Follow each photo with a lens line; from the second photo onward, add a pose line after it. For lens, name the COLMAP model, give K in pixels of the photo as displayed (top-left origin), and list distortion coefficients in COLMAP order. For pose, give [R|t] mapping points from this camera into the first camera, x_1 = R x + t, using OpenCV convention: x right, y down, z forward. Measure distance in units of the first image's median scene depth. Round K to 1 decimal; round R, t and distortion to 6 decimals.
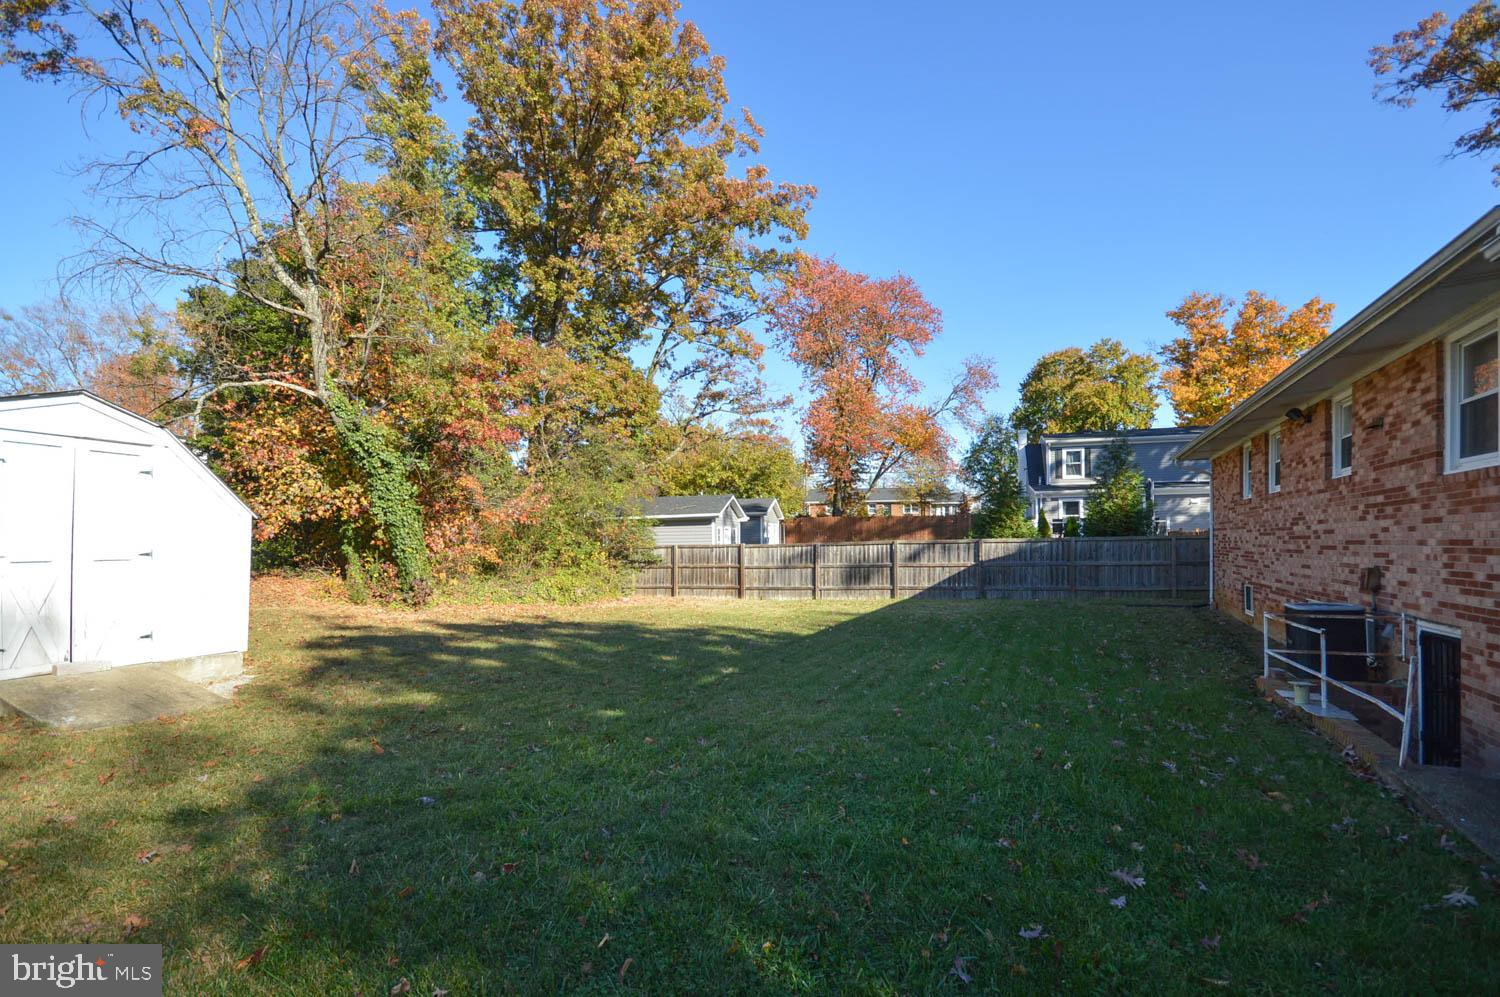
lens RADIAL K [[665.9, 0, 750.2], [0, 665.9, 543.4], [0, 0, 1]] dist [0.000405, 0.000061]
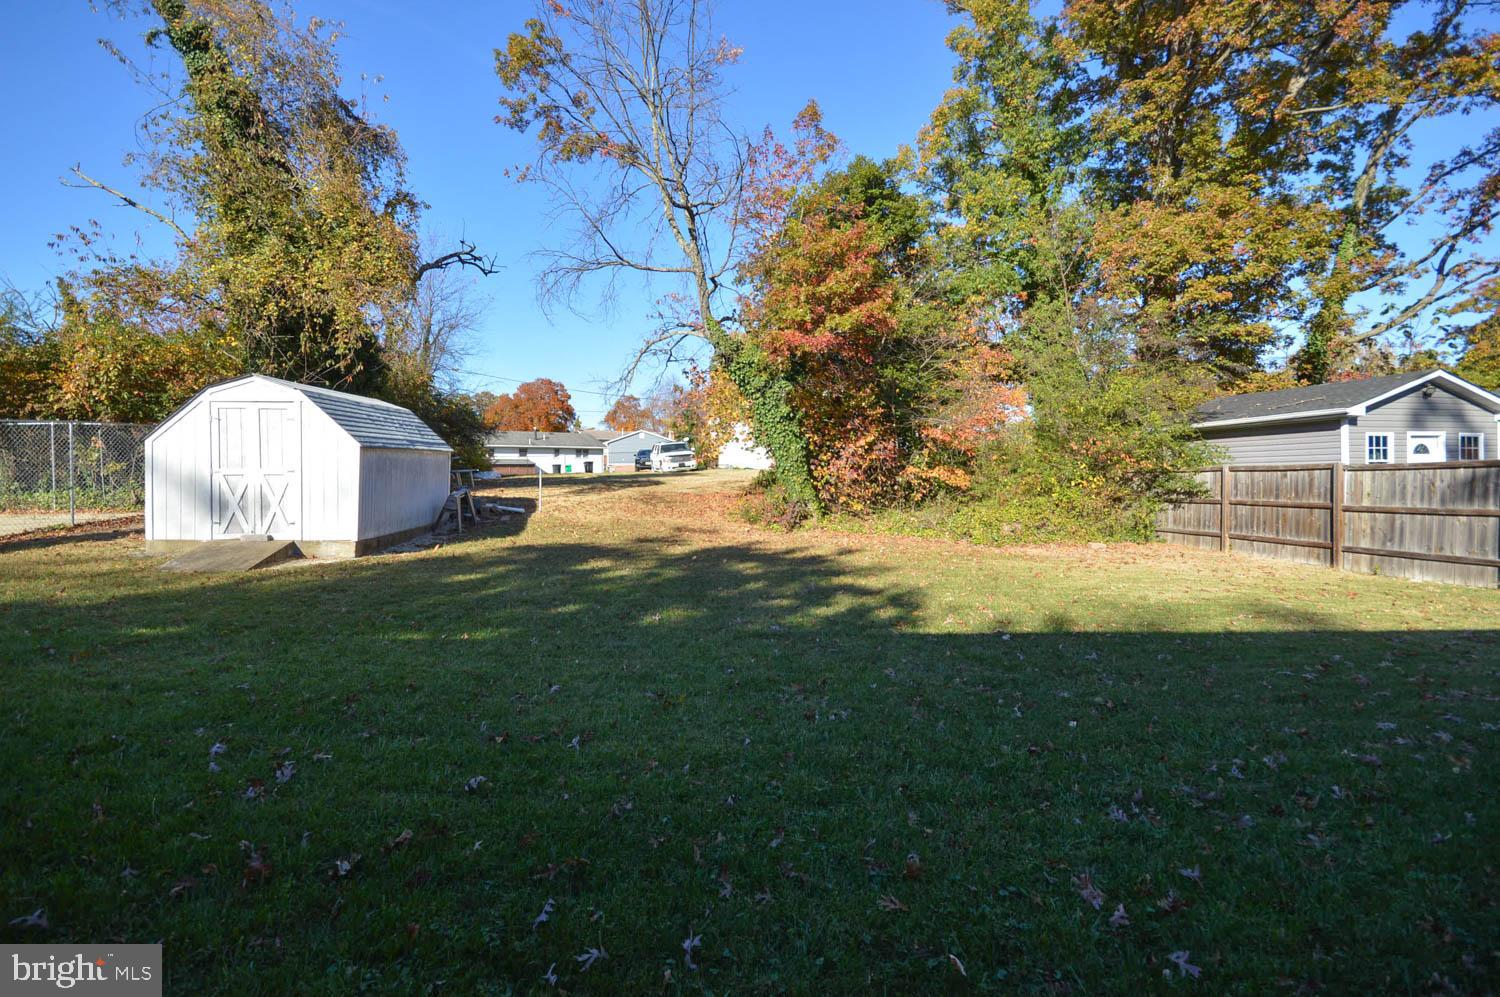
lens RADIAL K [[659.1, 0, 785.1], [0, 659.1, 490.5], [0, 0, 1]] dist [0.001279, 0.000294]
pose [[0.419367, 0.022652, -0.907534, 0.277906], [0.004194, 0.999630, 0.026888, 0.006503], [0.907807, -0.015082, 0.419117, 0.386686]]
